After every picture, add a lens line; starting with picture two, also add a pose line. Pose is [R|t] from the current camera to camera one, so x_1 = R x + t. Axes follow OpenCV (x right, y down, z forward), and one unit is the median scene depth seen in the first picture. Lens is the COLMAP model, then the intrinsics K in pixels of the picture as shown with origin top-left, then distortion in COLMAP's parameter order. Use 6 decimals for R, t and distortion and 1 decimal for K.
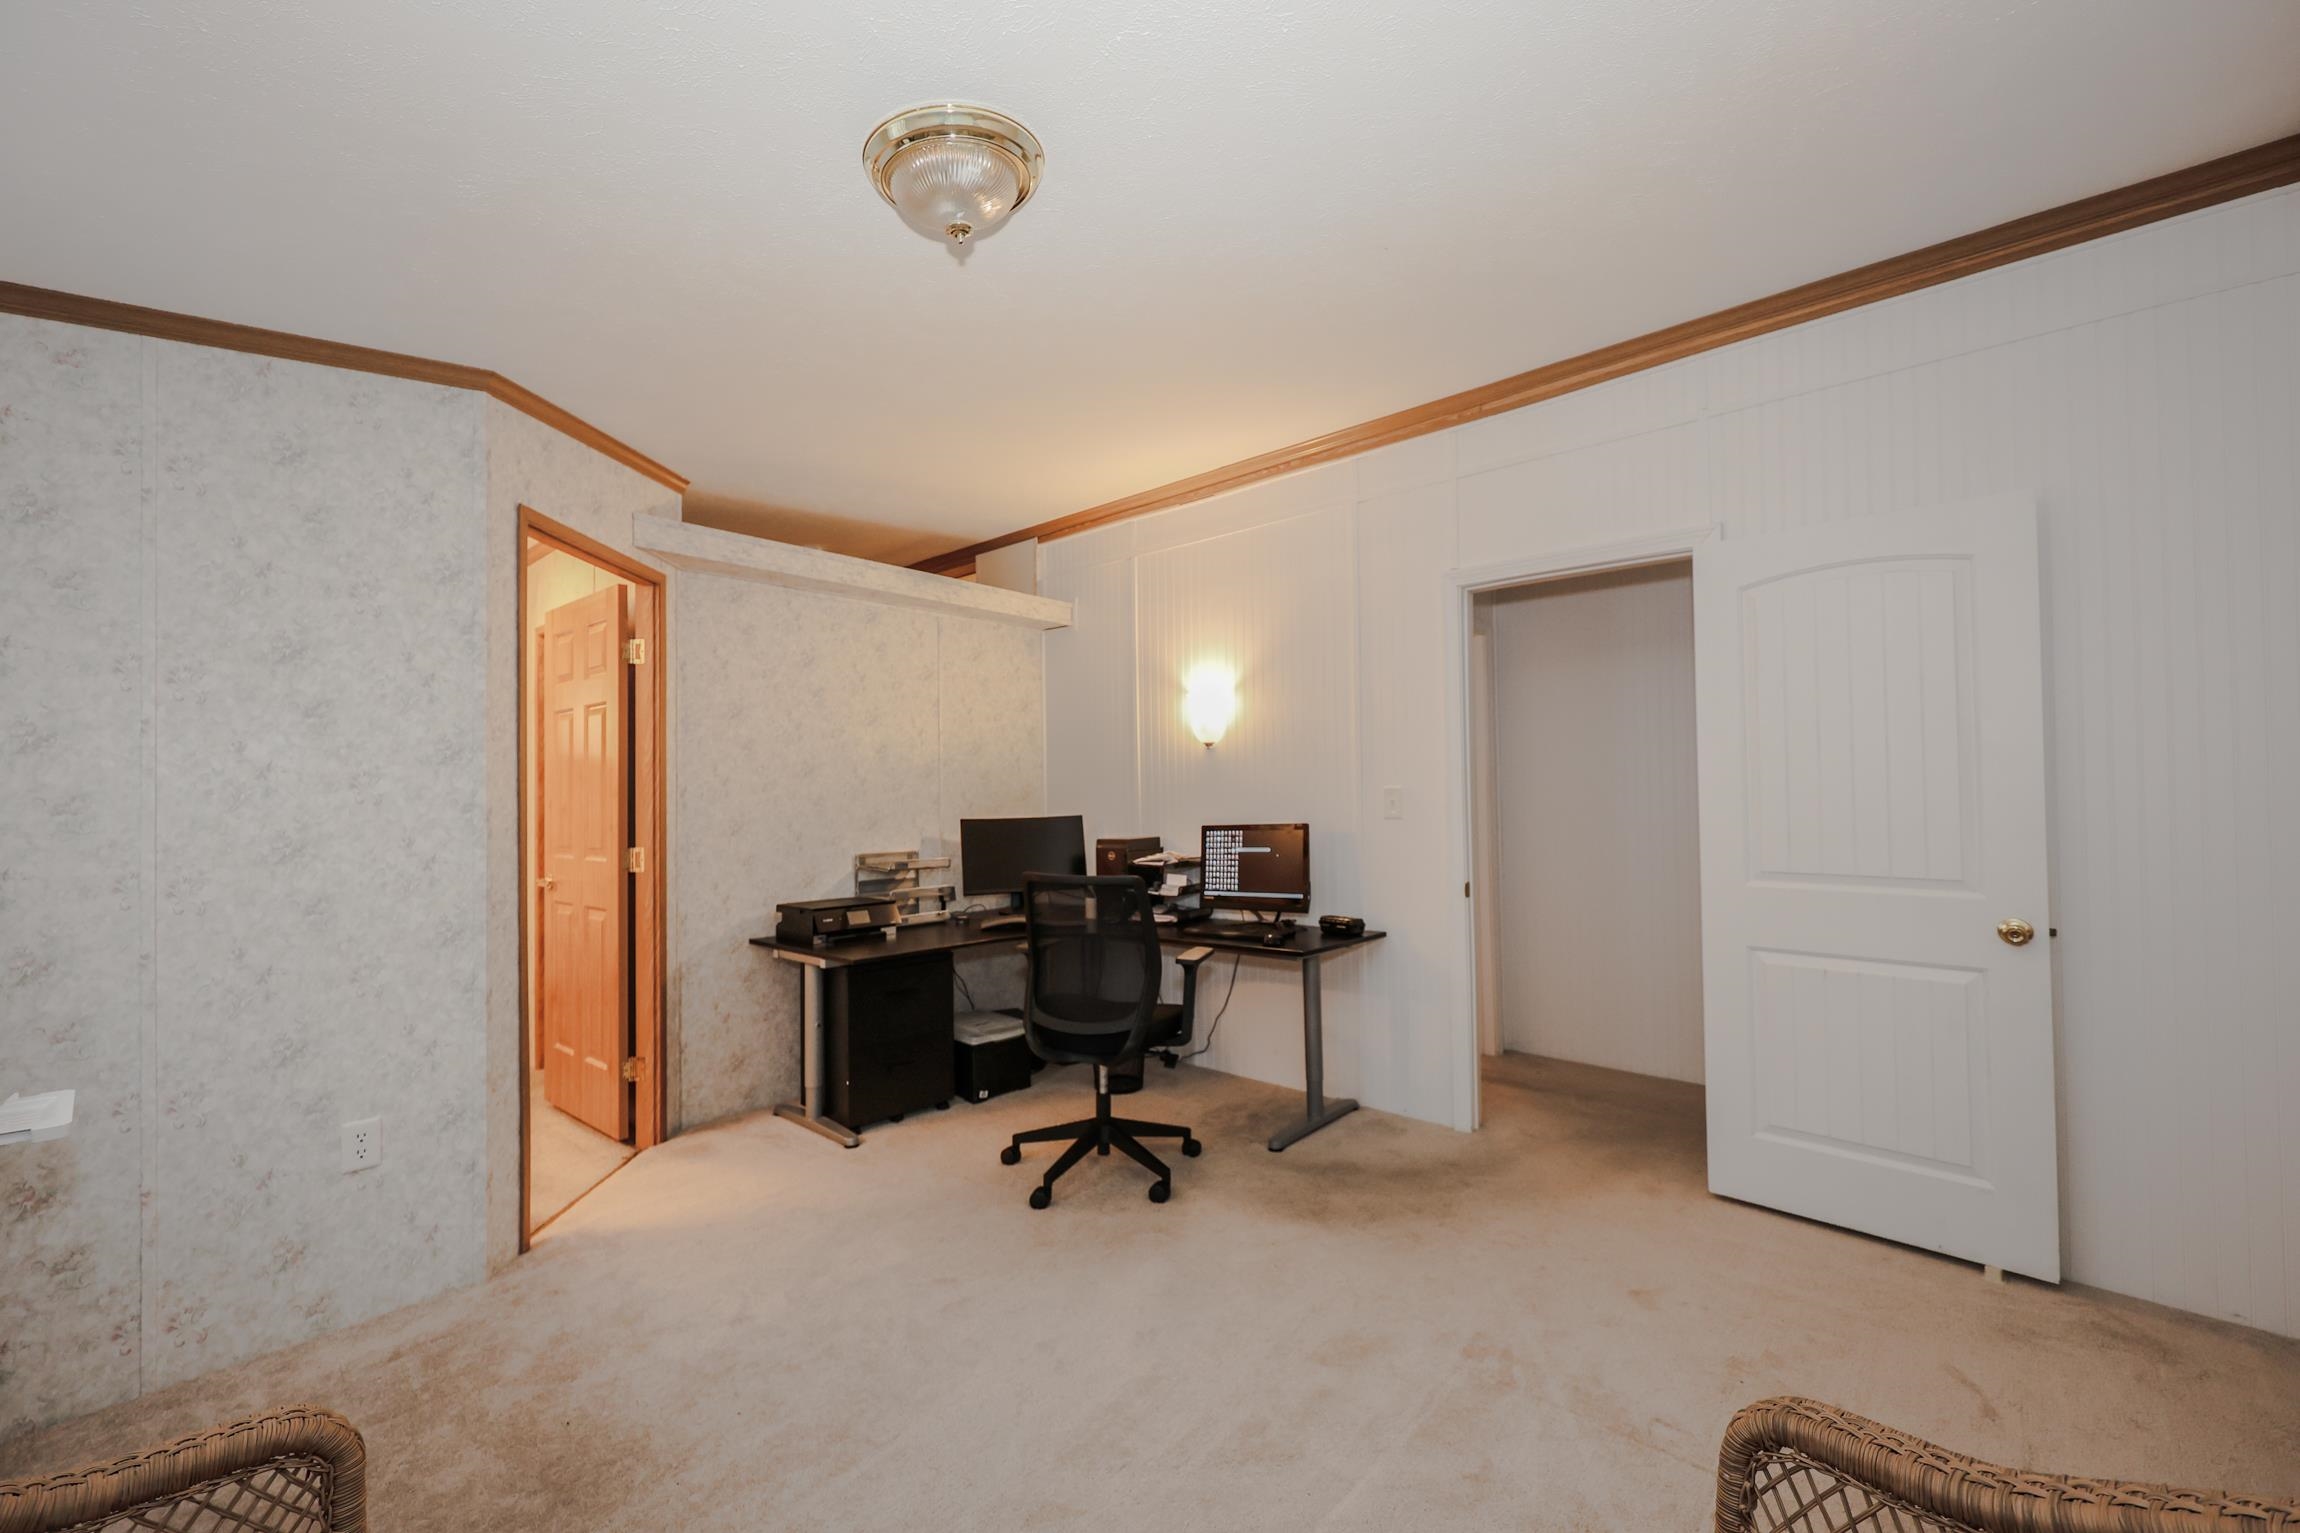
lens RADIAL K [[958.9, 0, 1137.1], [0, 958.9, 768.7], [0, 0, 1]] dist [0.002737, 0.000114]
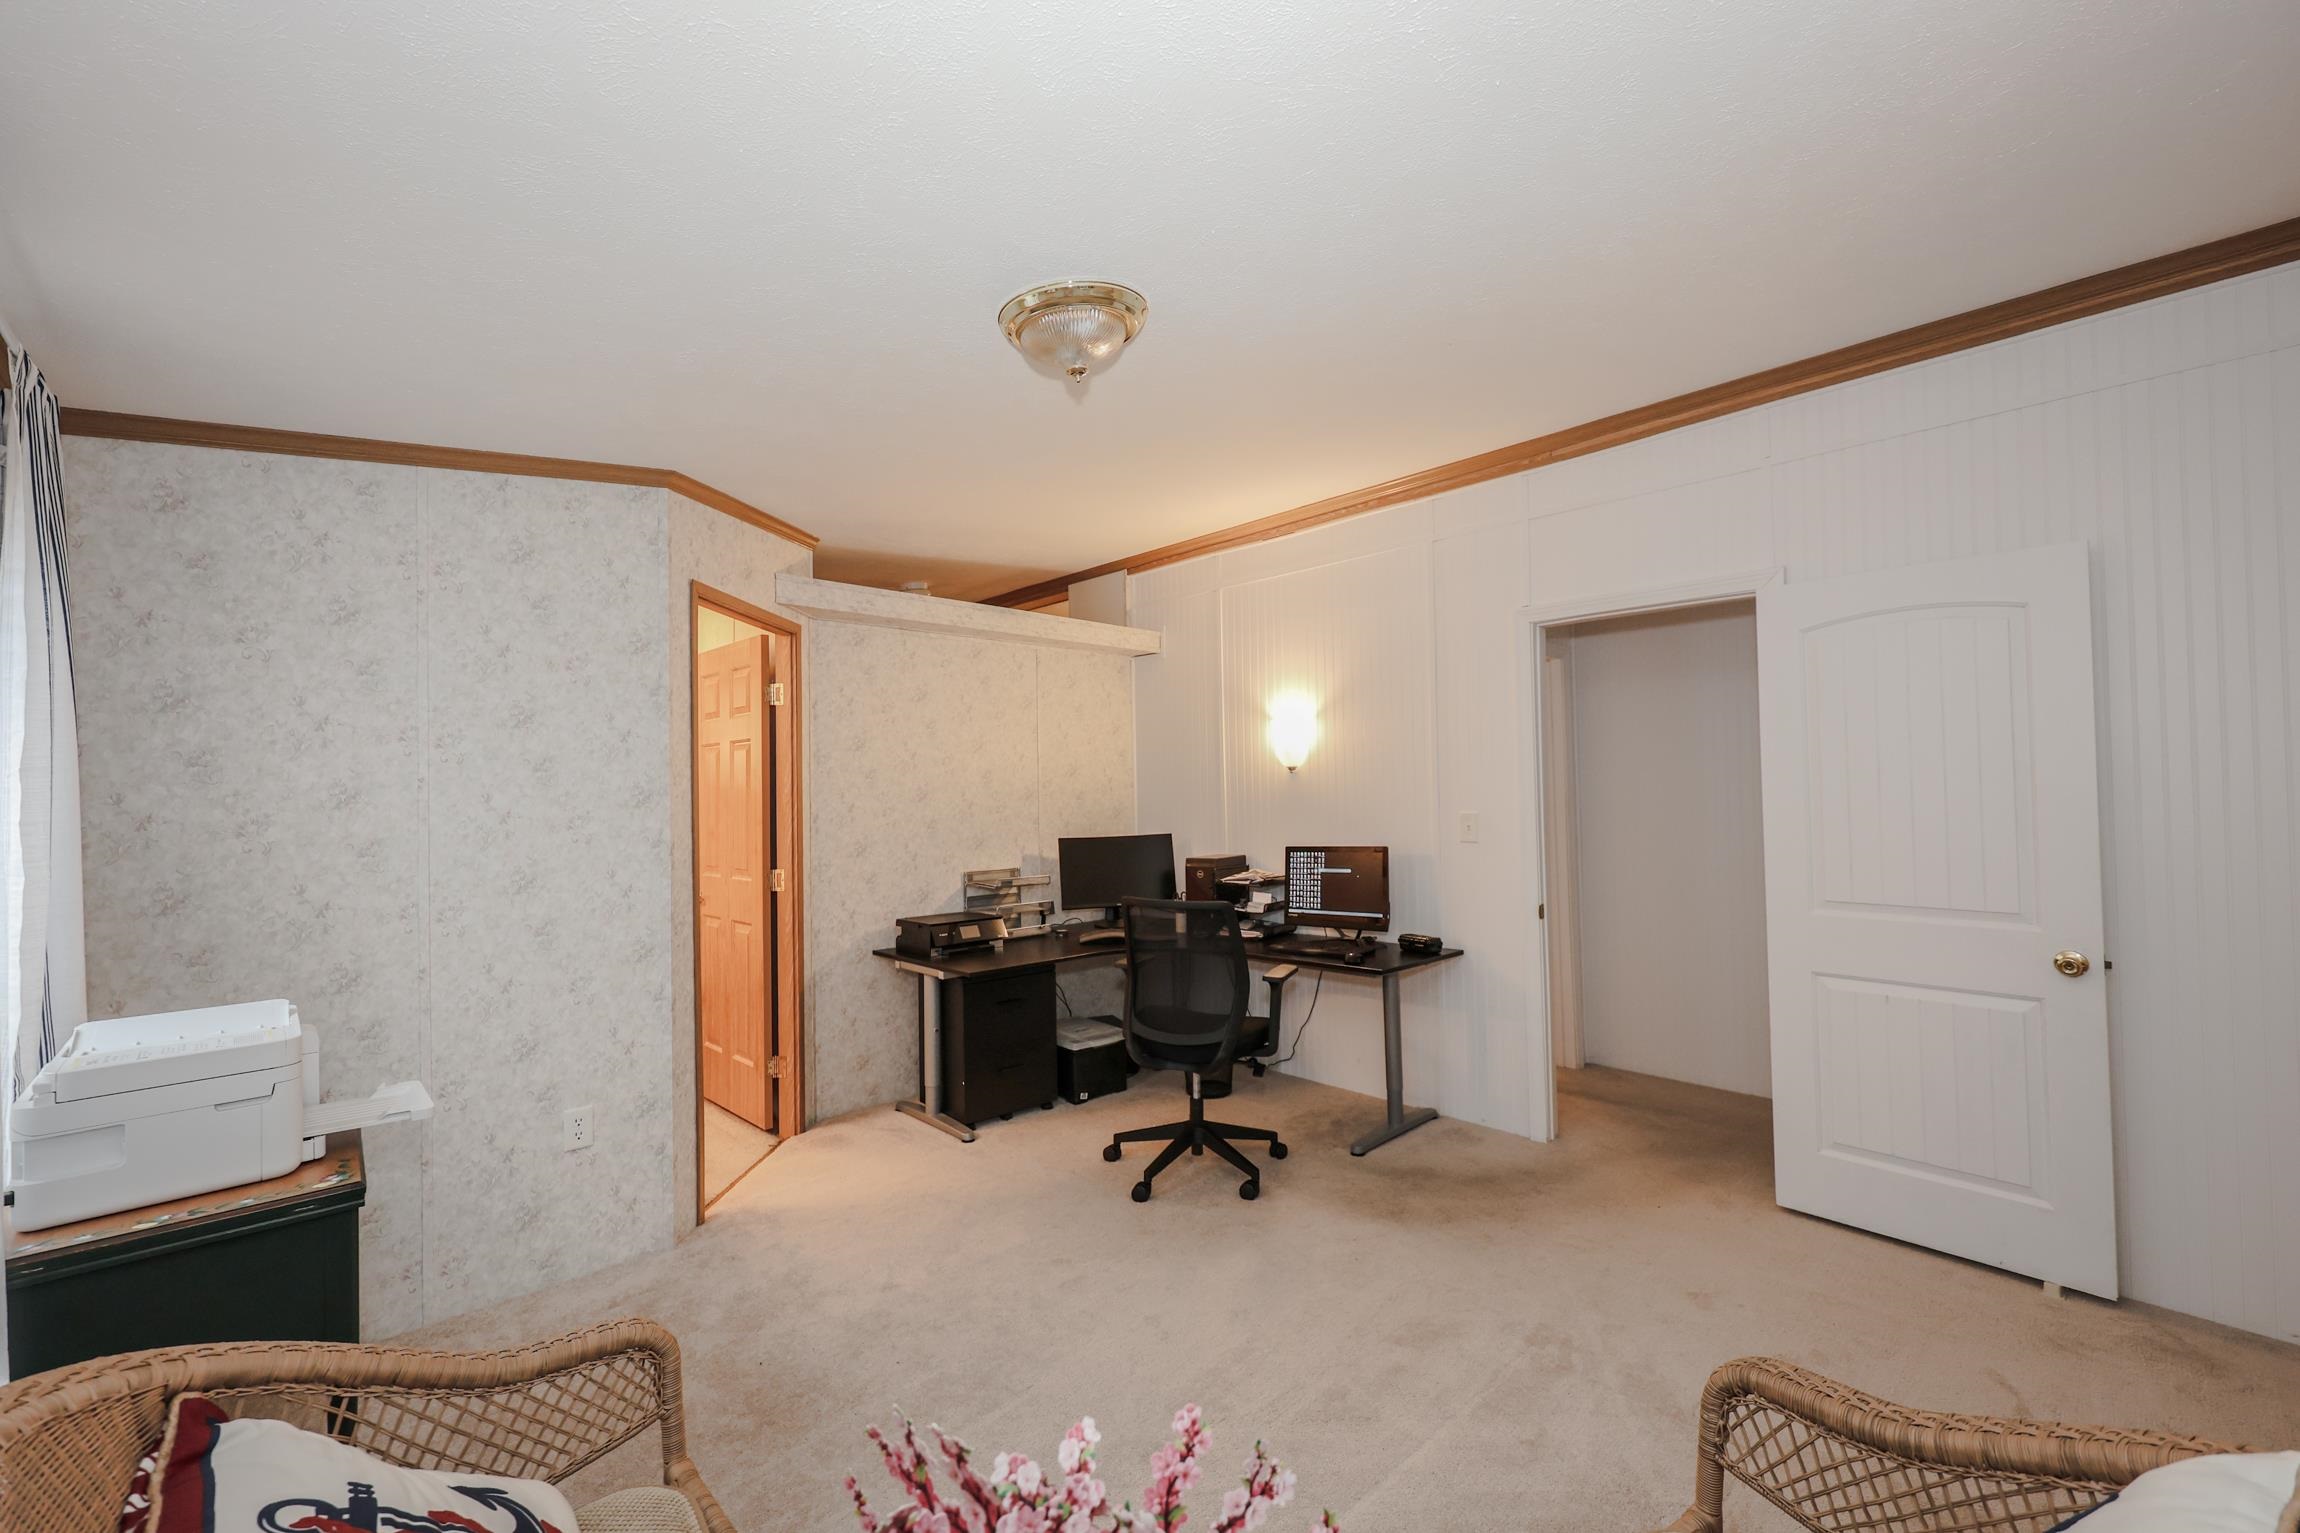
lens RADIAL K [[940.9, 0, 1141.9], [0, 940.9, 772.2], [0, 0, 1]] dist [-0.002199, 0.000074]
pose [[0.996508, -0.006539, -0.083241, -0.005605], [0.006180, 0.999970, -0.004576, -0.027310], [0.083269, 0.004045, 0.996519, -0.070942]]
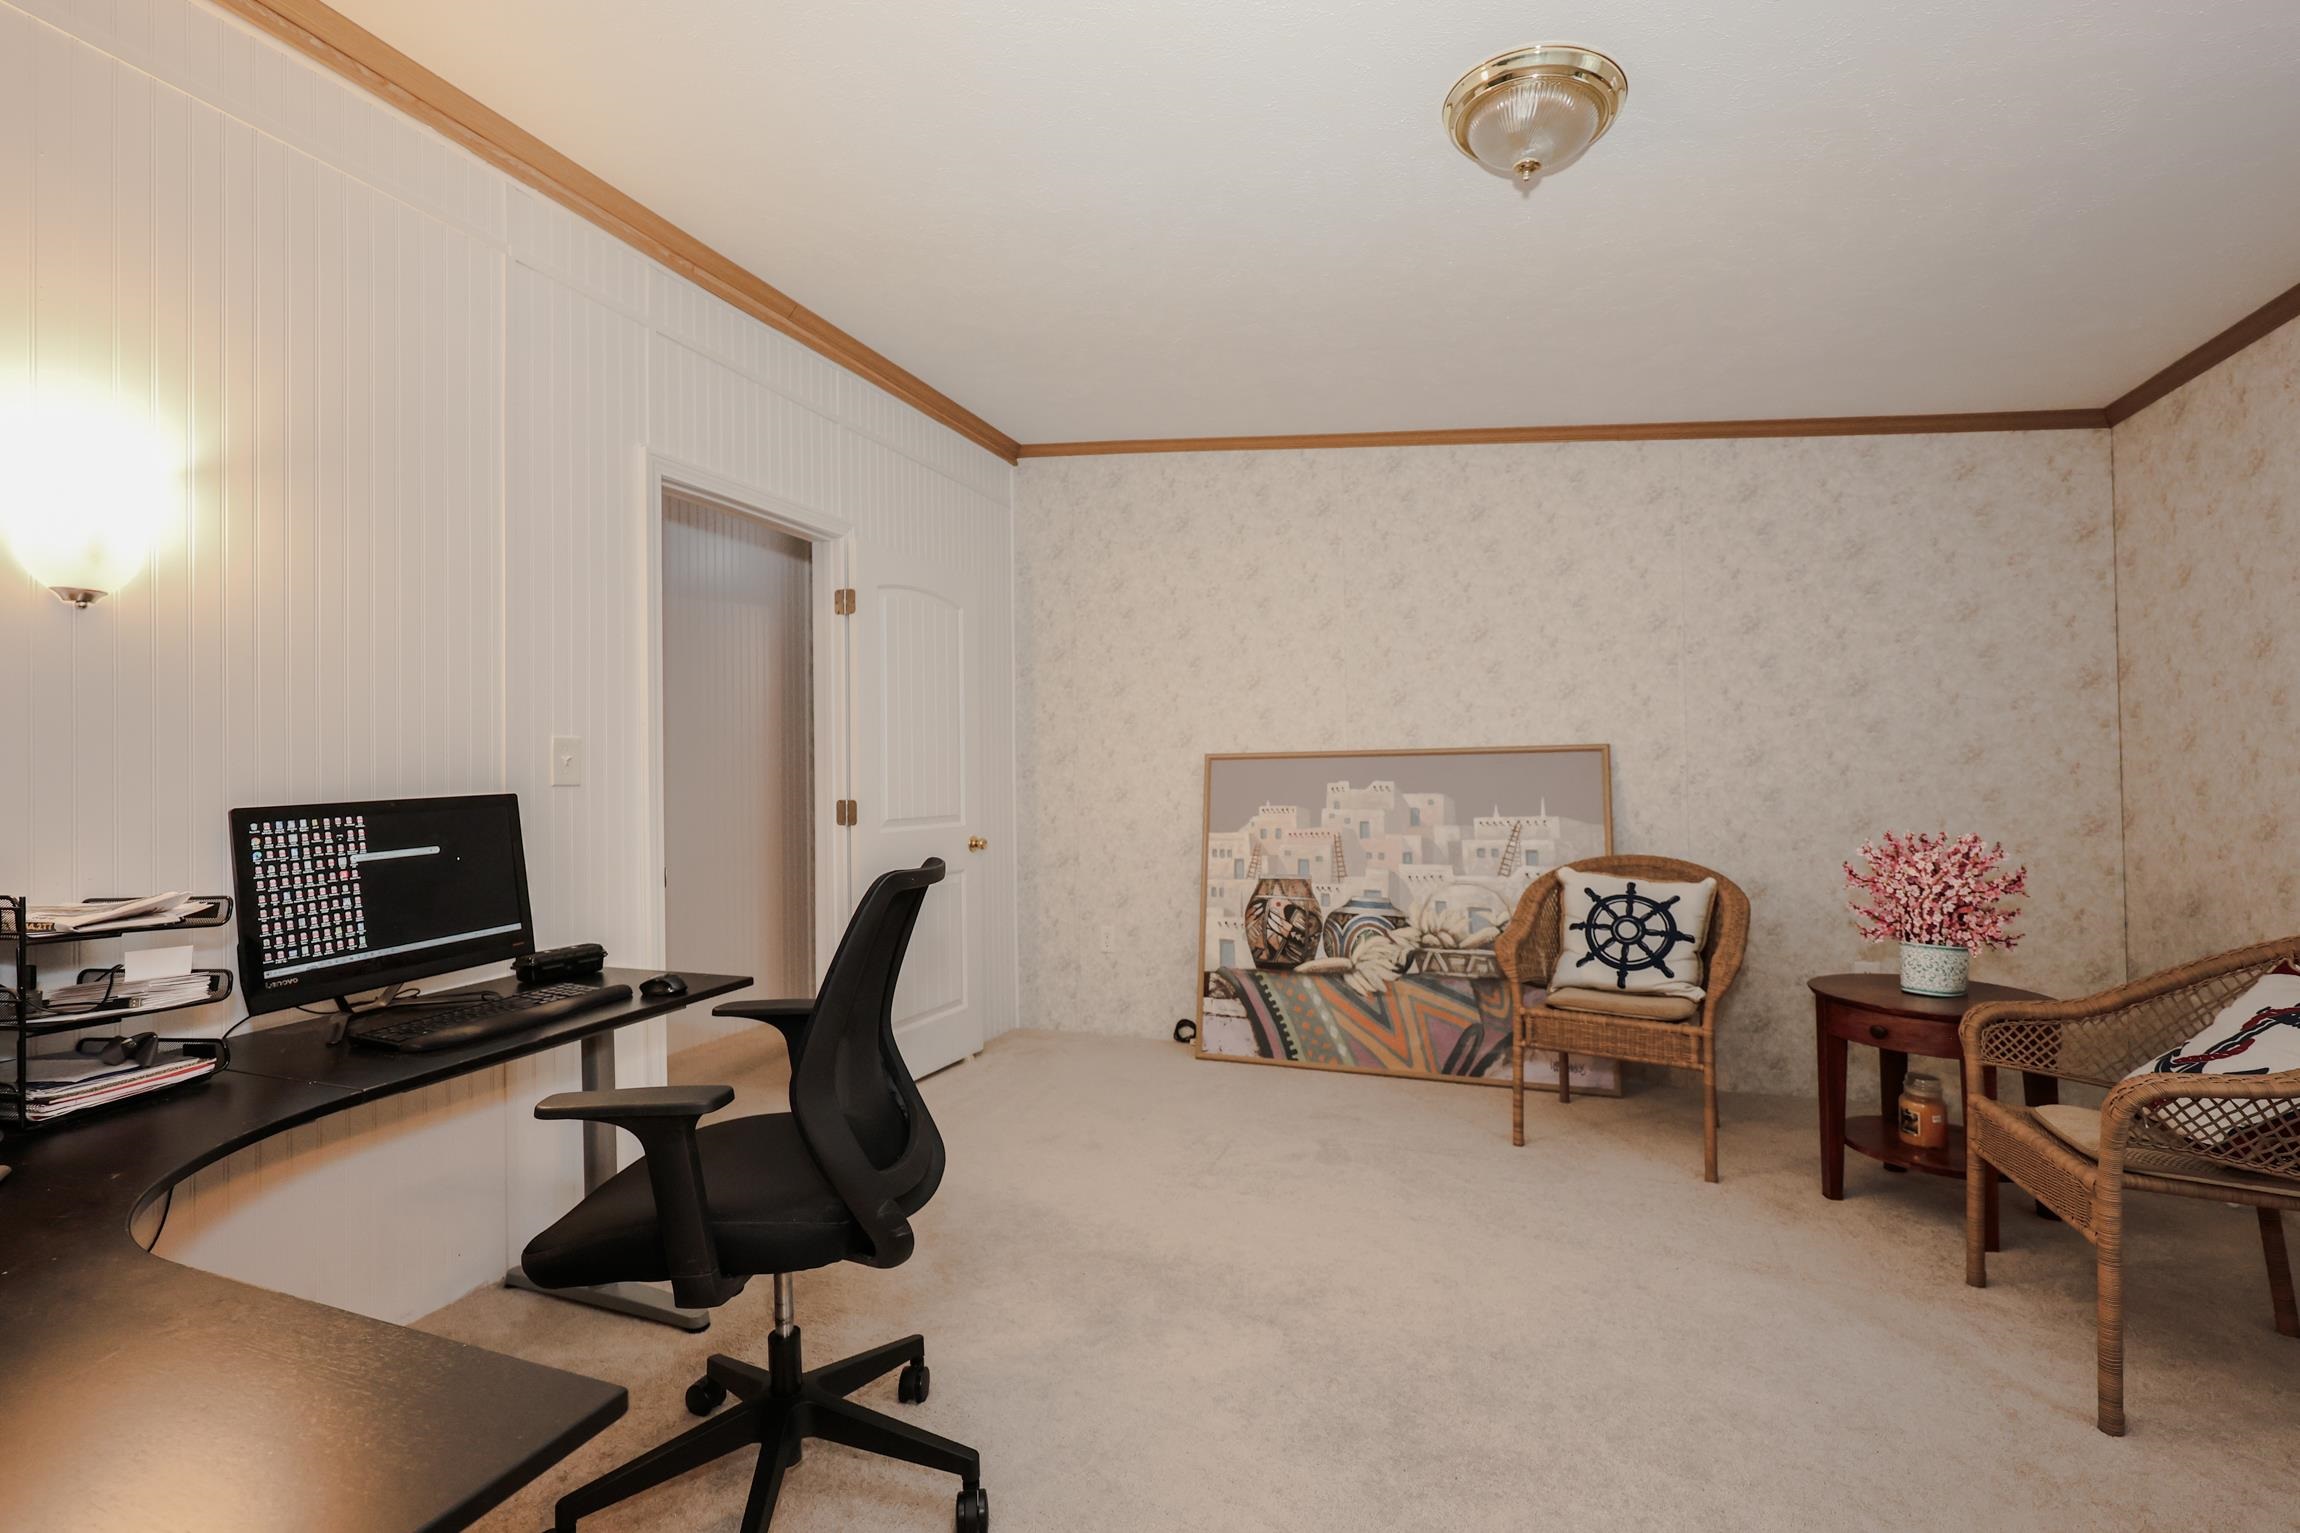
lens RADIAL K [[958.9, 0, 1137.1], [0, 958.9, 768.7], [0, 0, 1]] dist [0.002737, 0.000114]
pose [[-0.348156, 0.021527, 0.937189, -0.596474], [-0.005928, 0.999666, -0.025164, 0.068413], [-0.937418, -0.014317, -0.347912, 1.083217]]
